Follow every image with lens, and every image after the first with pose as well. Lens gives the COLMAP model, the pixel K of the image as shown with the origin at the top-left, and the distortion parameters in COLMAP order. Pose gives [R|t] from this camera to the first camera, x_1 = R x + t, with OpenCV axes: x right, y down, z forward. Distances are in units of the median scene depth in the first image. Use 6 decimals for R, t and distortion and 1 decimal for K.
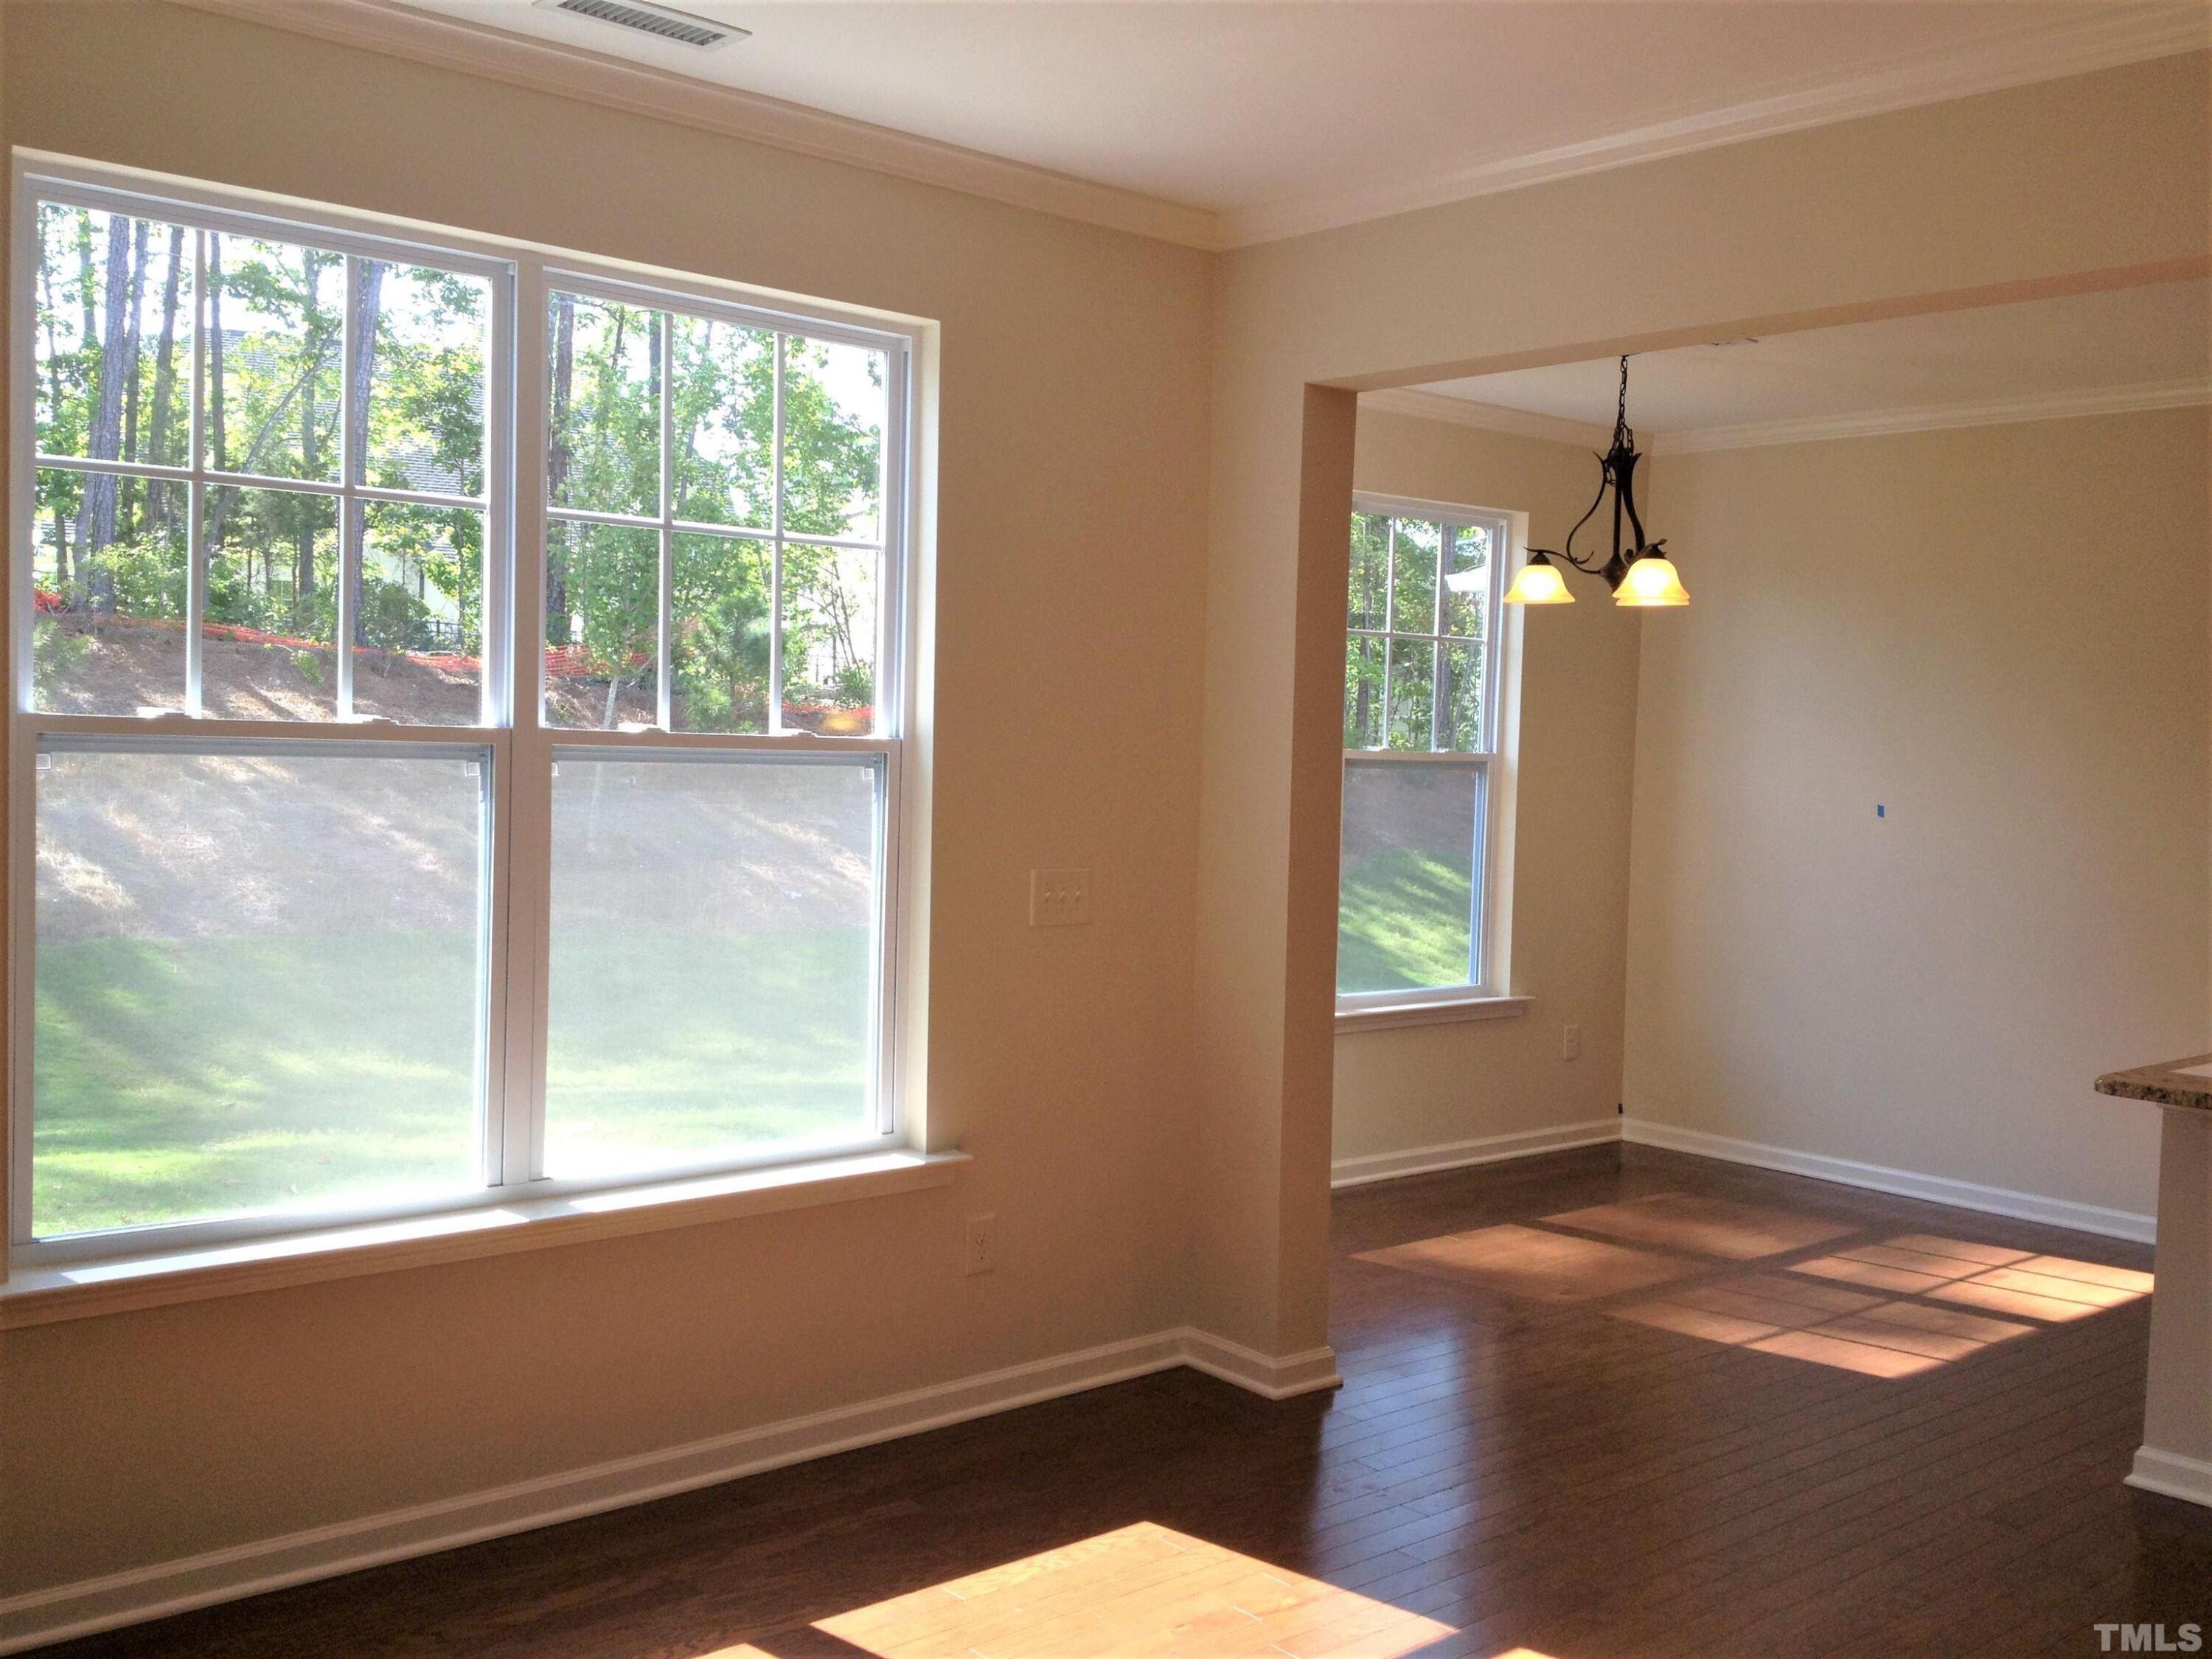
lens RADIAL K [[2105.8, 0, 1106.0], [0, 2105.8, 829.5], [0, 0, 1]] dist [0.200589, -0.503606]
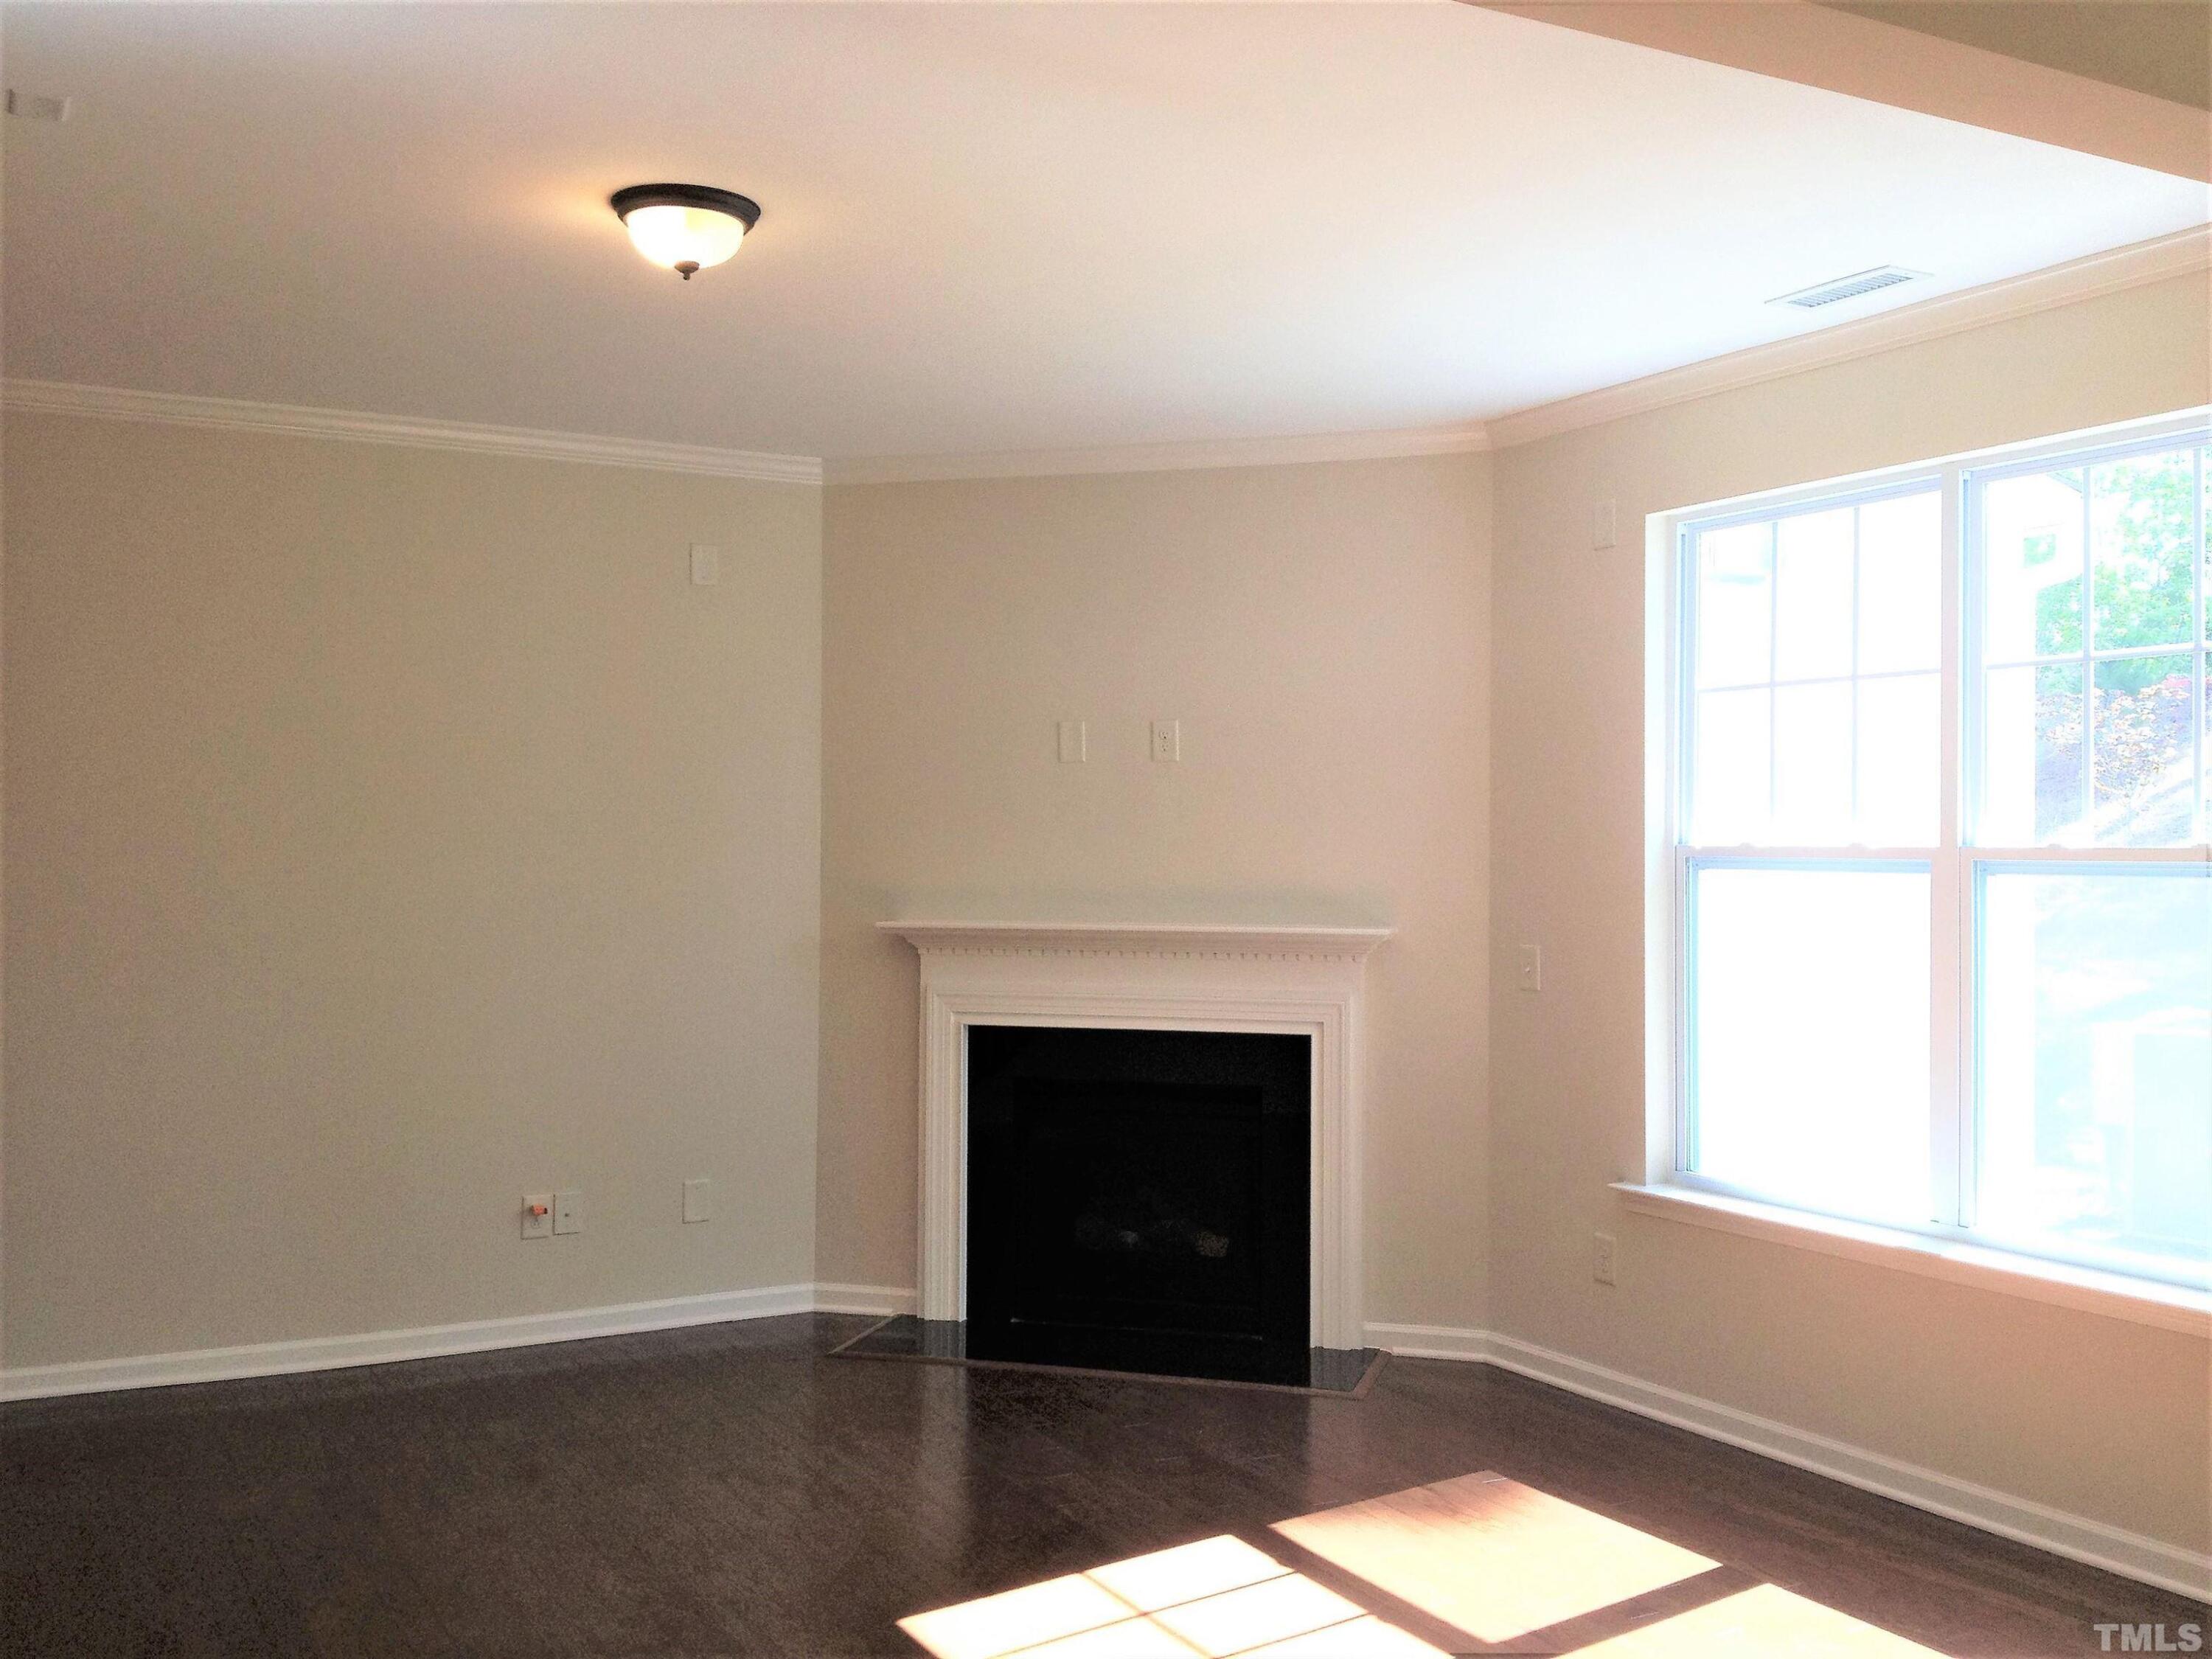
lens RADIAL K [[2124.0, 0, 1037.1], [0, 2124.0, 834.2], [0, 0, 1]] dist [0.122378, -0.209686]
pose [[-0.230240, -0.044042, -0.972137, 0.961629], [-0.060363, 0.997698, -0.030903, 0.014311], [0.971260, 0.051566, -0.232368, 0.723406]]
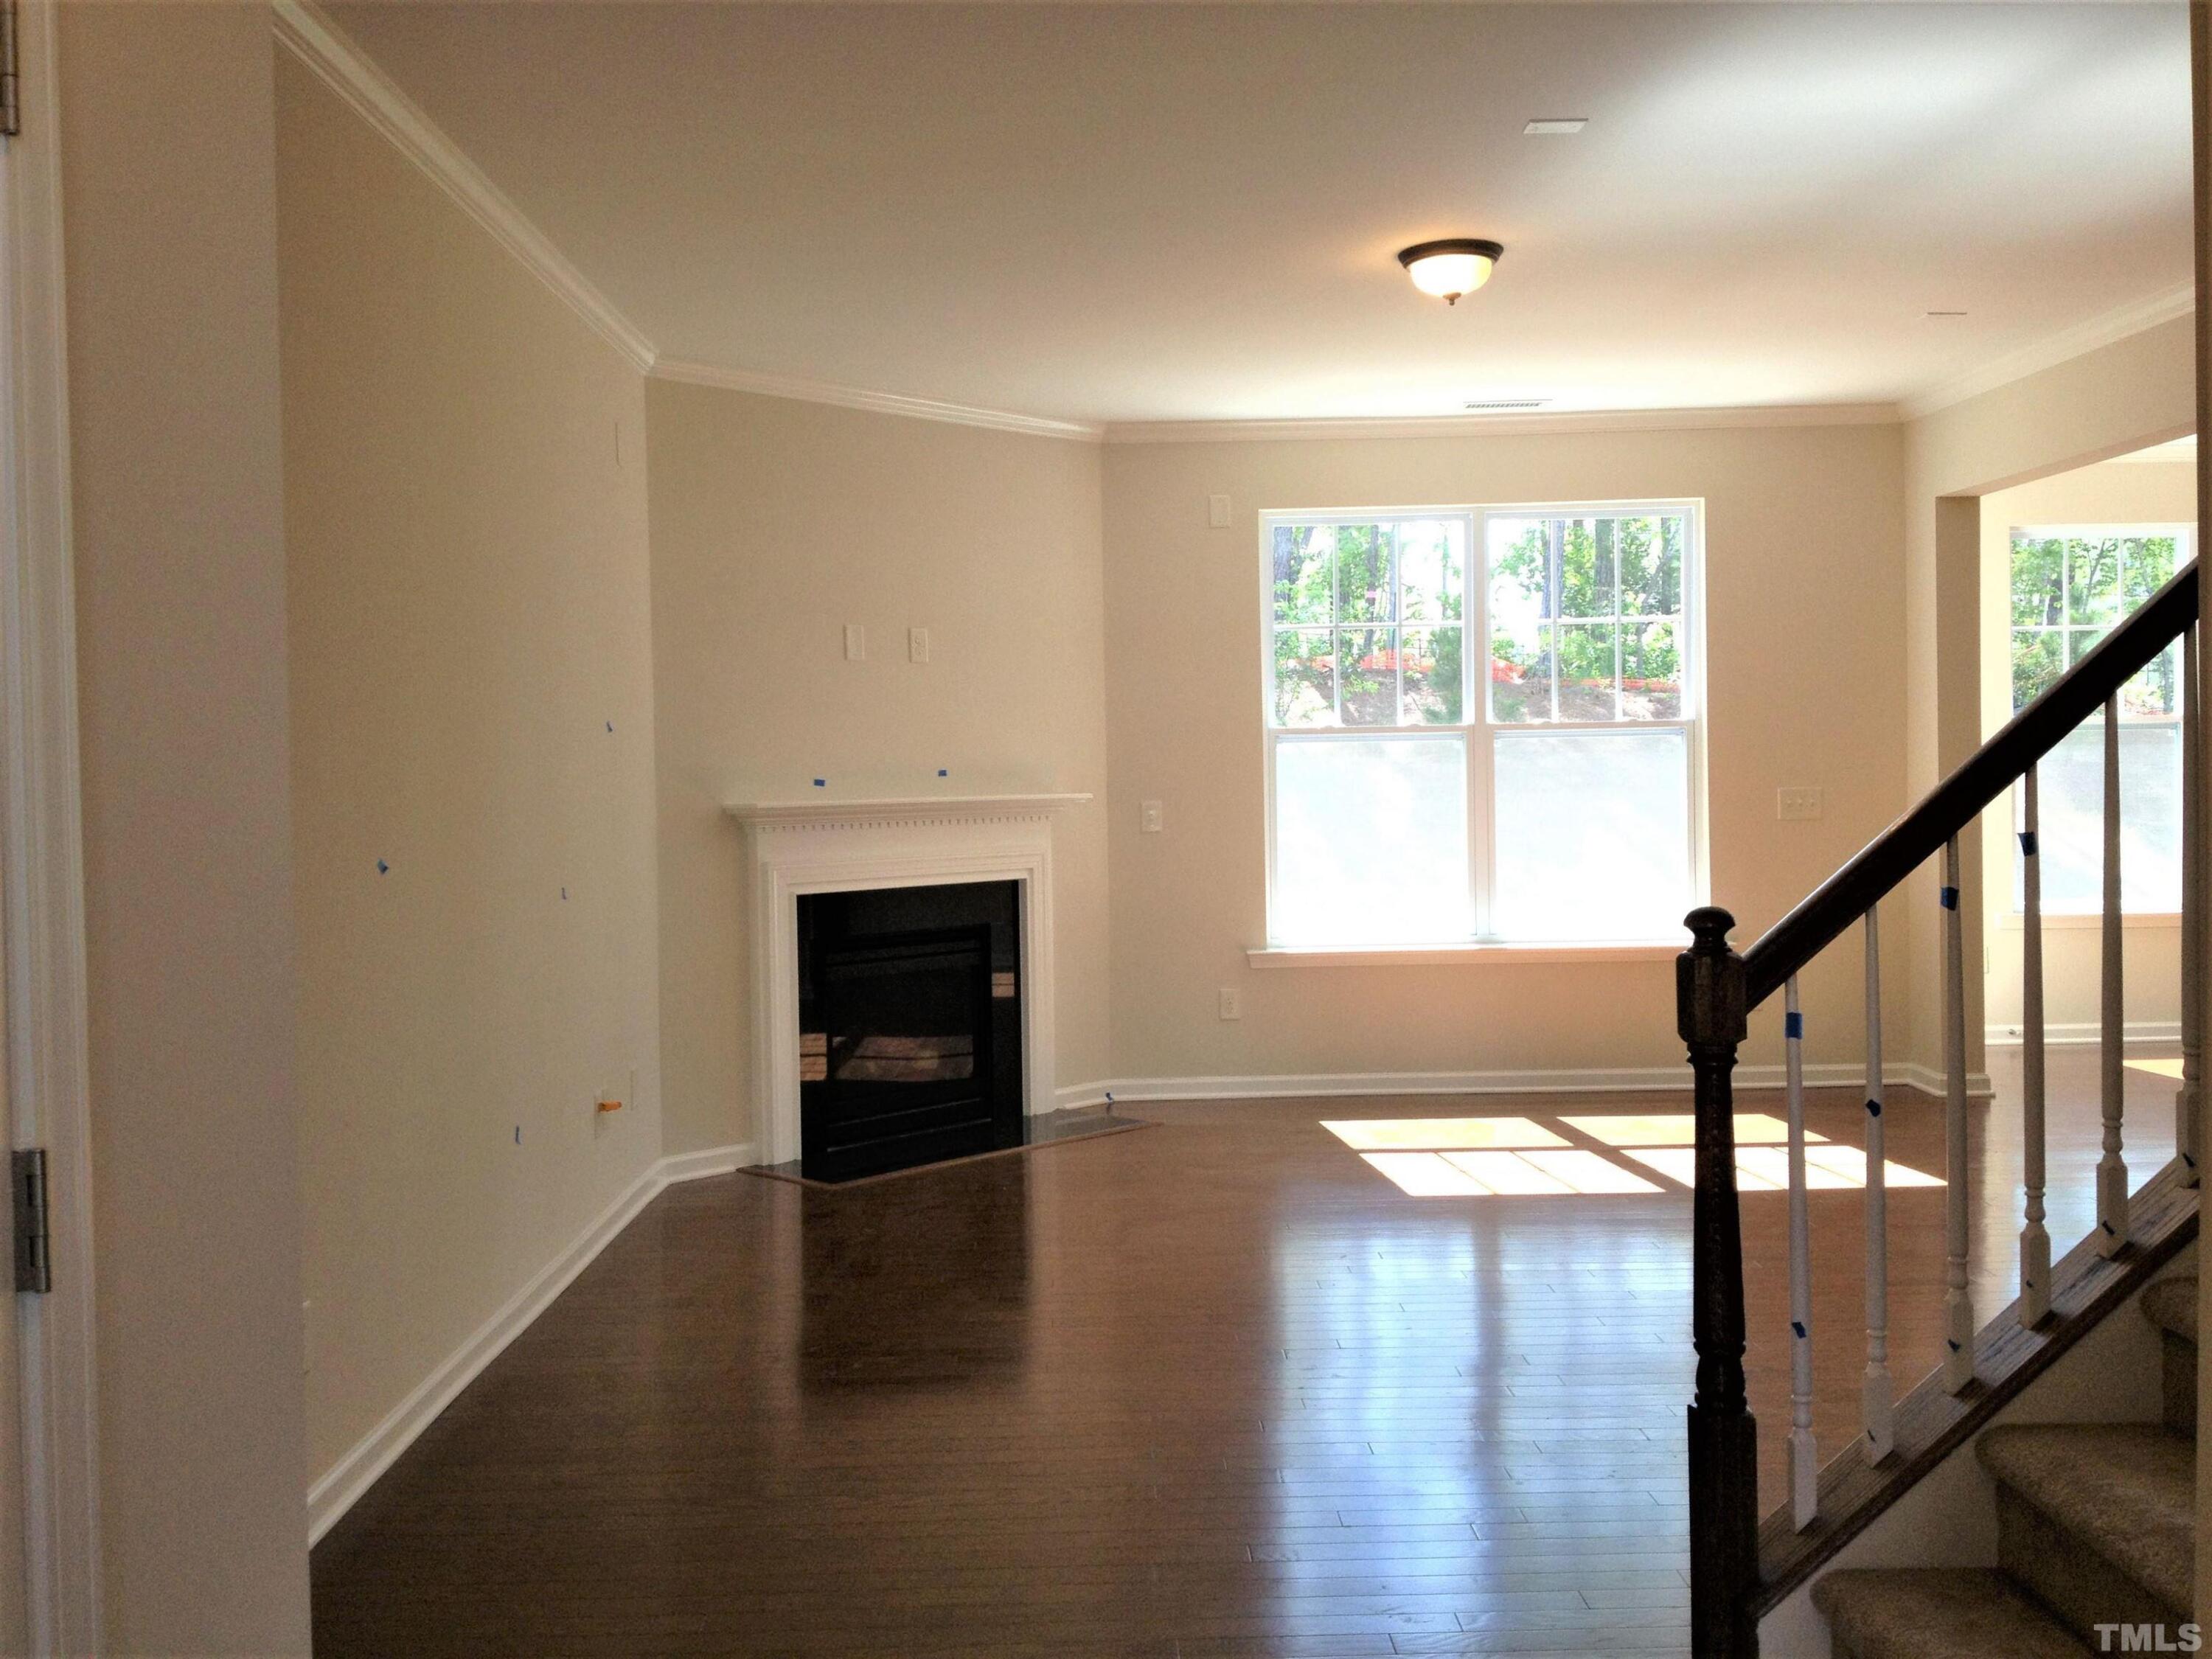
lens RADIAL K [[2105.8, 0, 1106.0], [0, 2105.8, 829.5], [0, 0, 1]] dist [0.200589, -0.503606]
pose [[0.755782, -0.027517, -0.654245, 0.774021], [0.011179, 0.999513, -0.029126, 0.107650], [0.654728, 0.014699, 0.755722, -0.800380]]
